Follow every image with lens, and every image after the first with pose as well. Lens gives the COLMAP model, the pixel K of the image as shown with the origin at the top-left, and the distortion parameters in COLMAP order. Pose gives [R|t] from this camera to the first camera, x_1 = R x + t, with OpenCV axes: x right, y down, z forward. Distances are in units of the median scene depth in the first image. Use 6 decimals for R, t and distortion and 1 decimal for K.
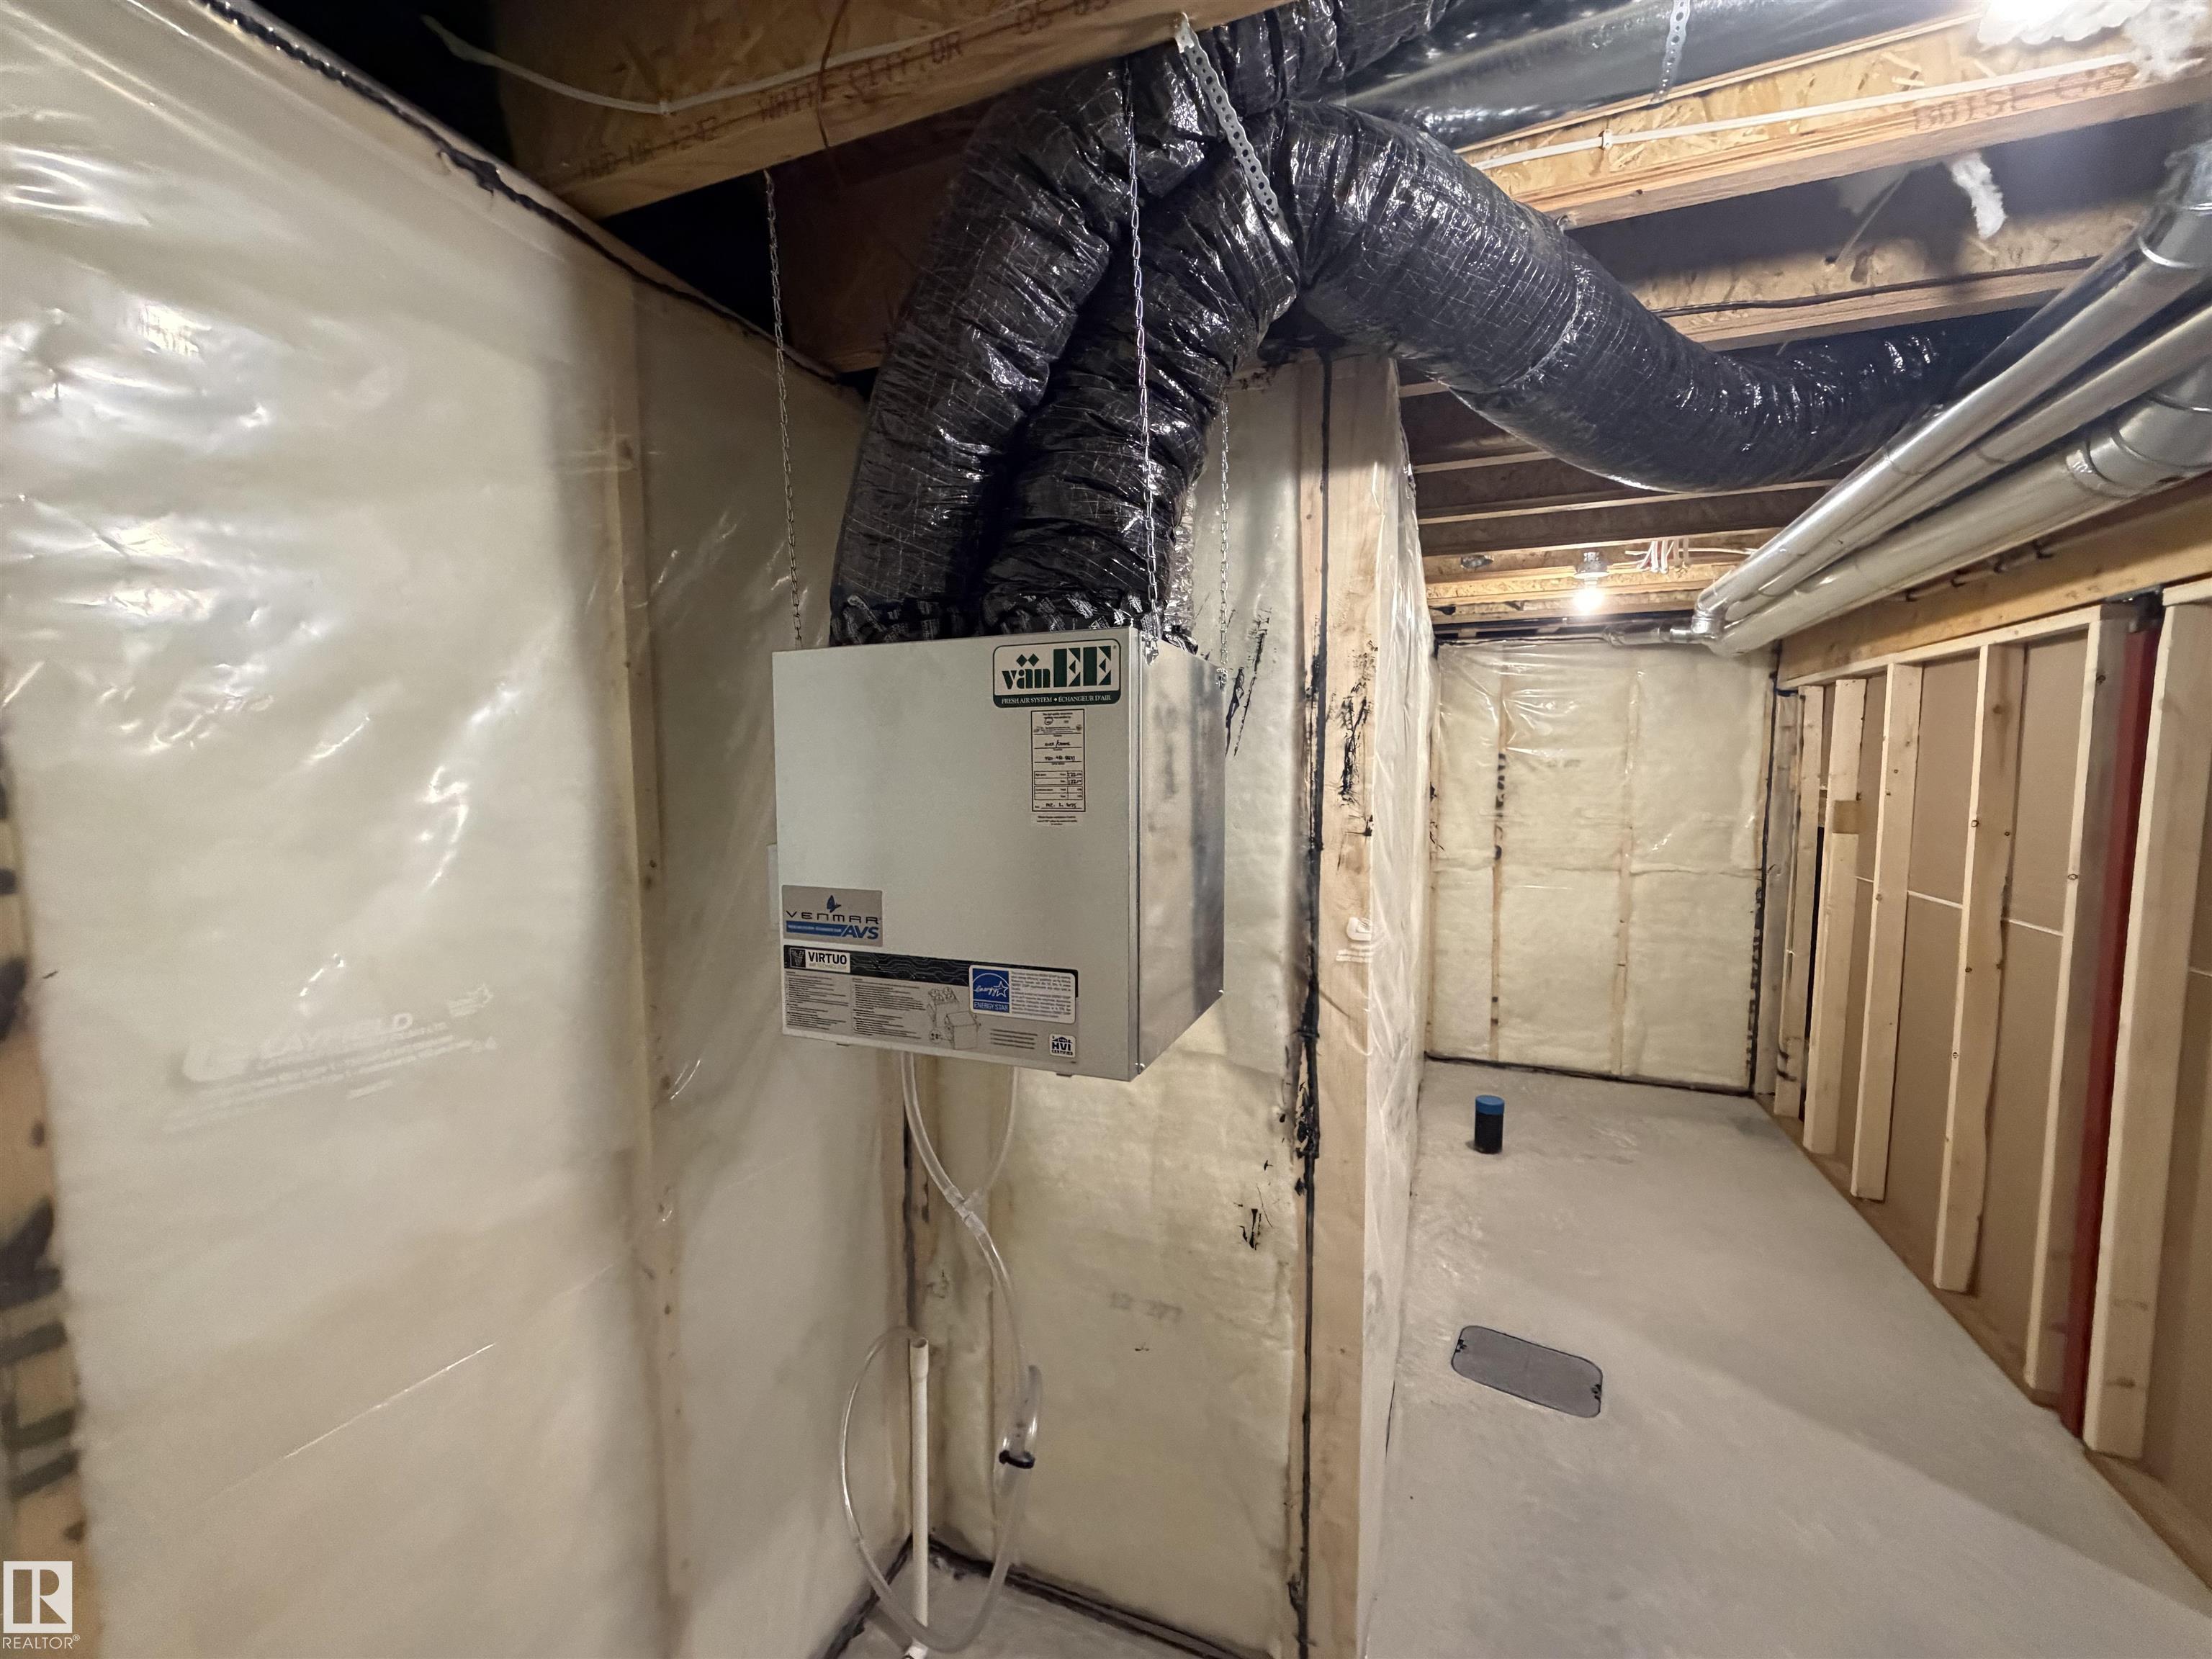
lens RADIAL K [[882.1, 0, 1106.0], [0, 882.1, 829.5], [0, 0, 1]] dist [0.002198, -0.000201]
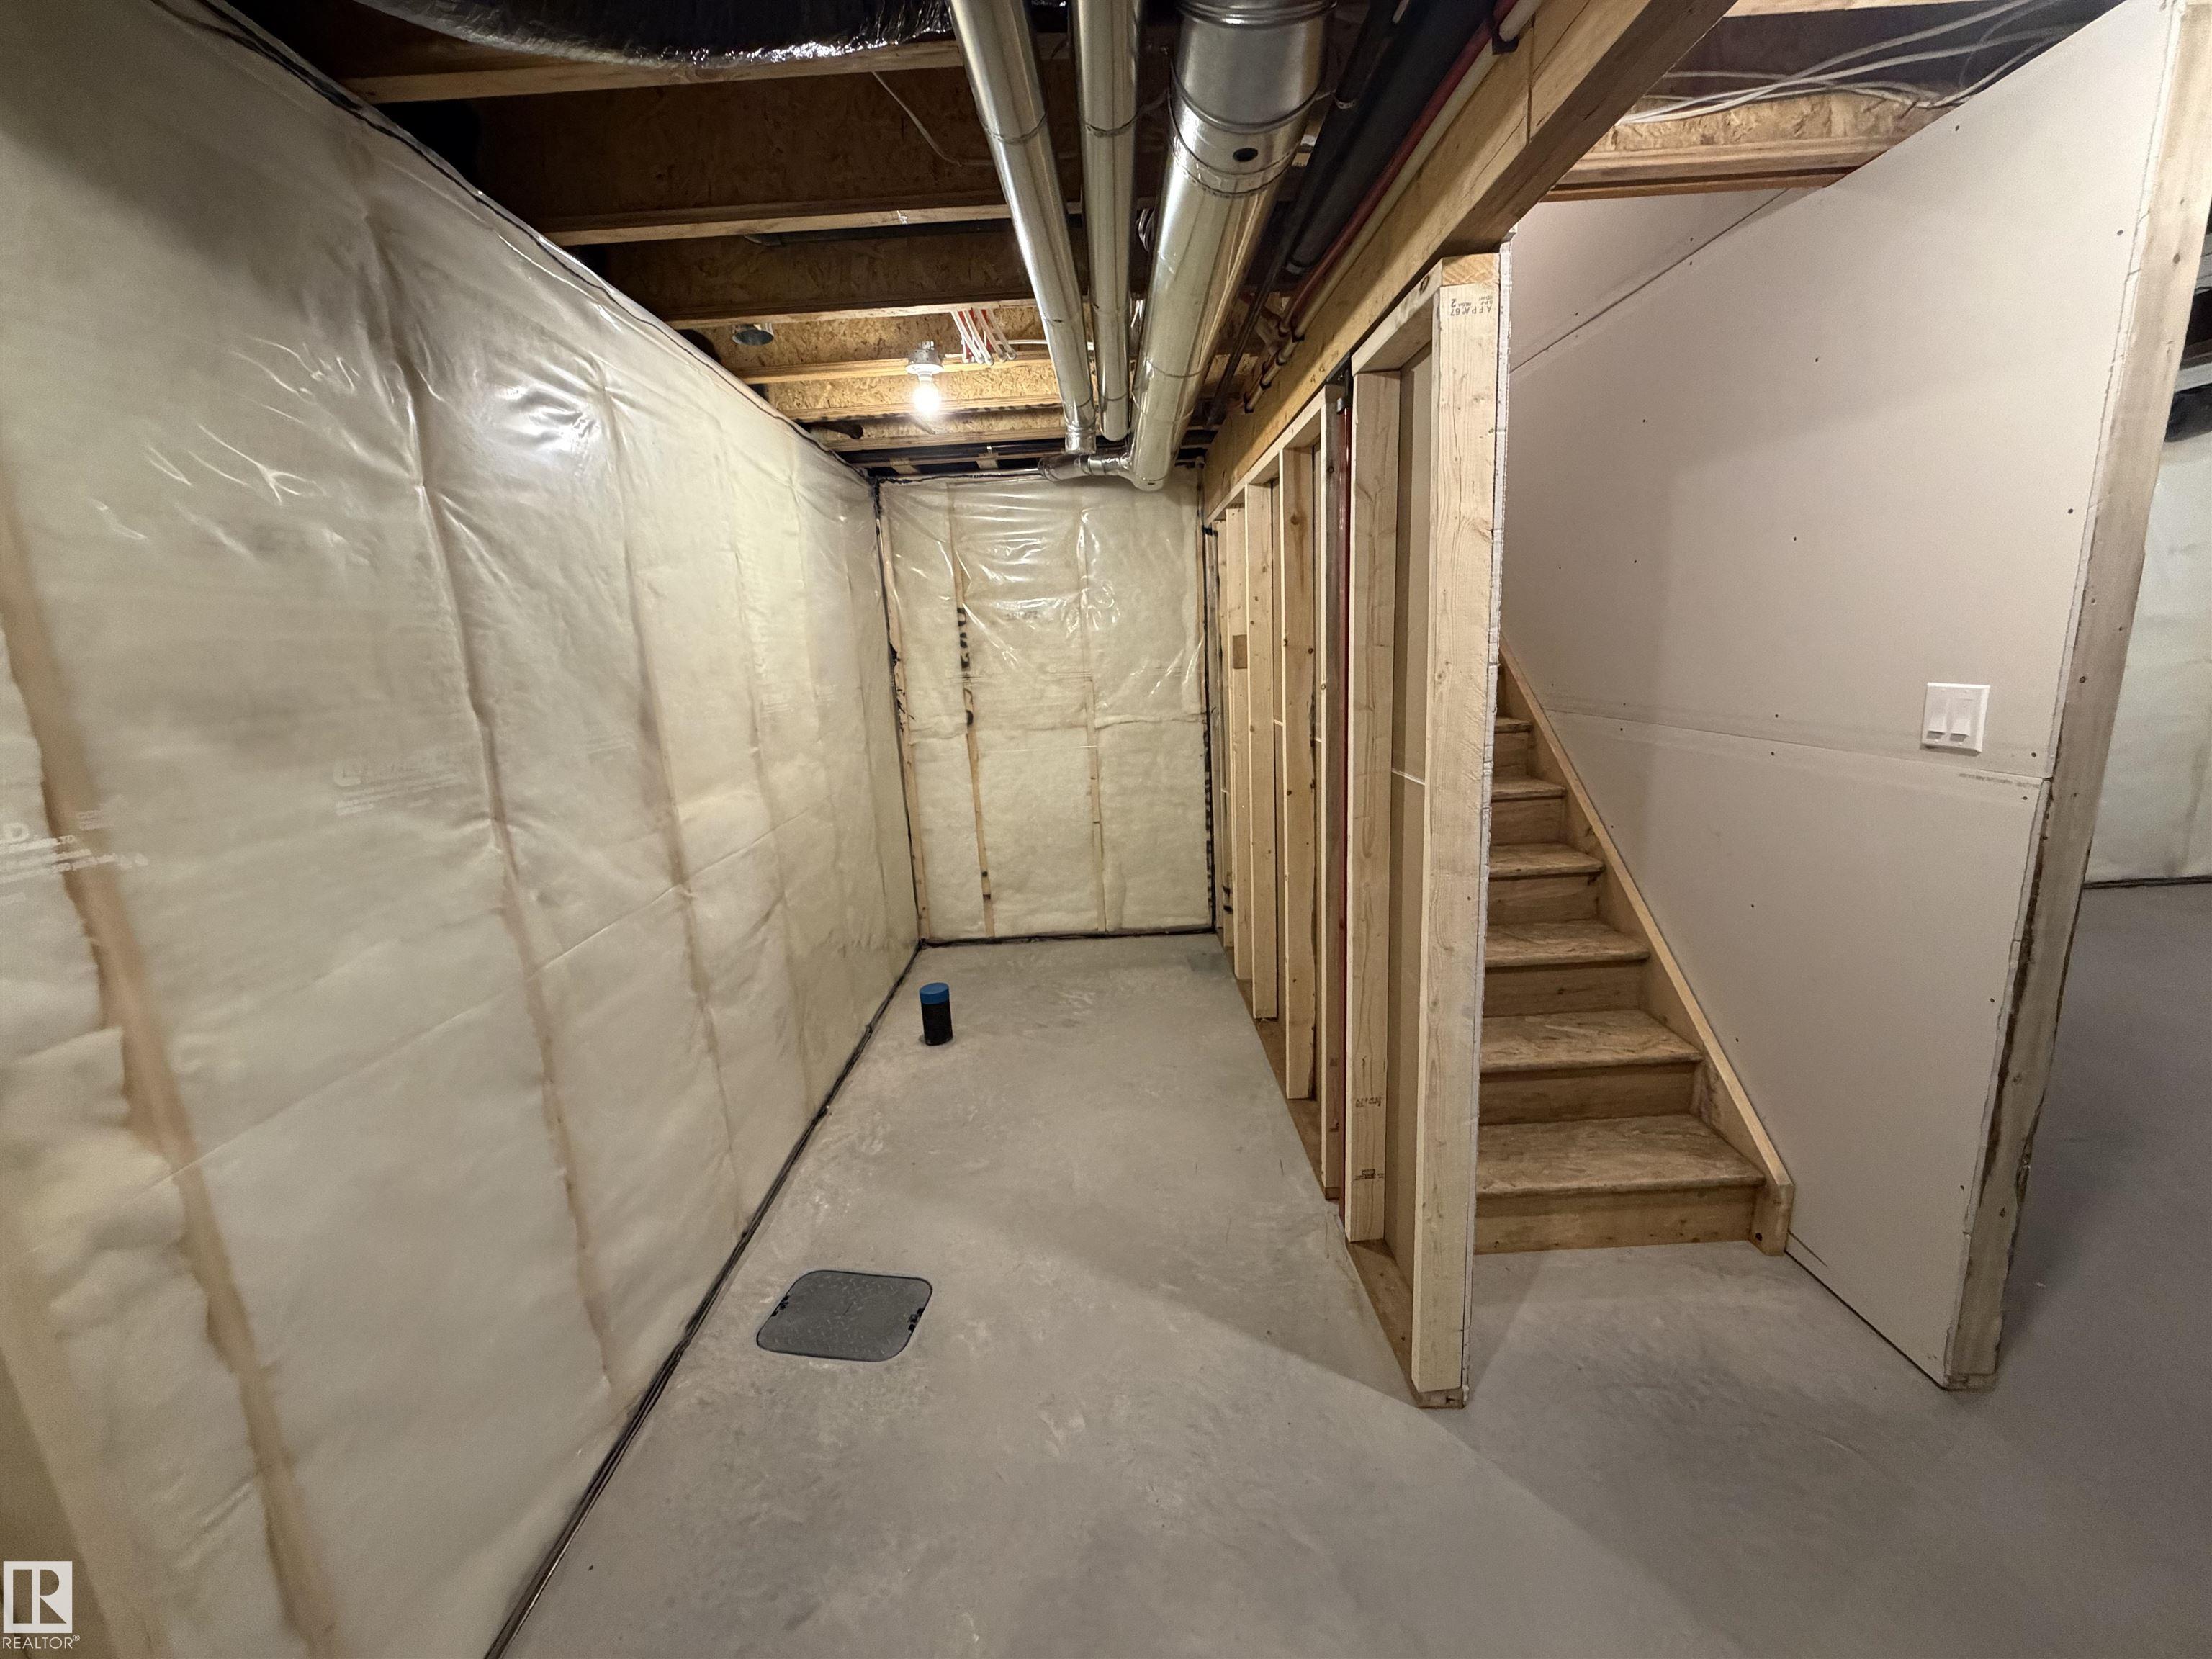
lens RADIAL K [[882.1, 0, 1106.0], [0, 882.1, 829.5], [0, 0, 1]] dist [0.002198, -0.000201]
pose [[0.927976, -0.125326, 0.350932, 0.247826], [0.080523, 0.986938, 0.139530, 0.025059], [-0.363835, -0.101223, 0.925947, 0.086148]]
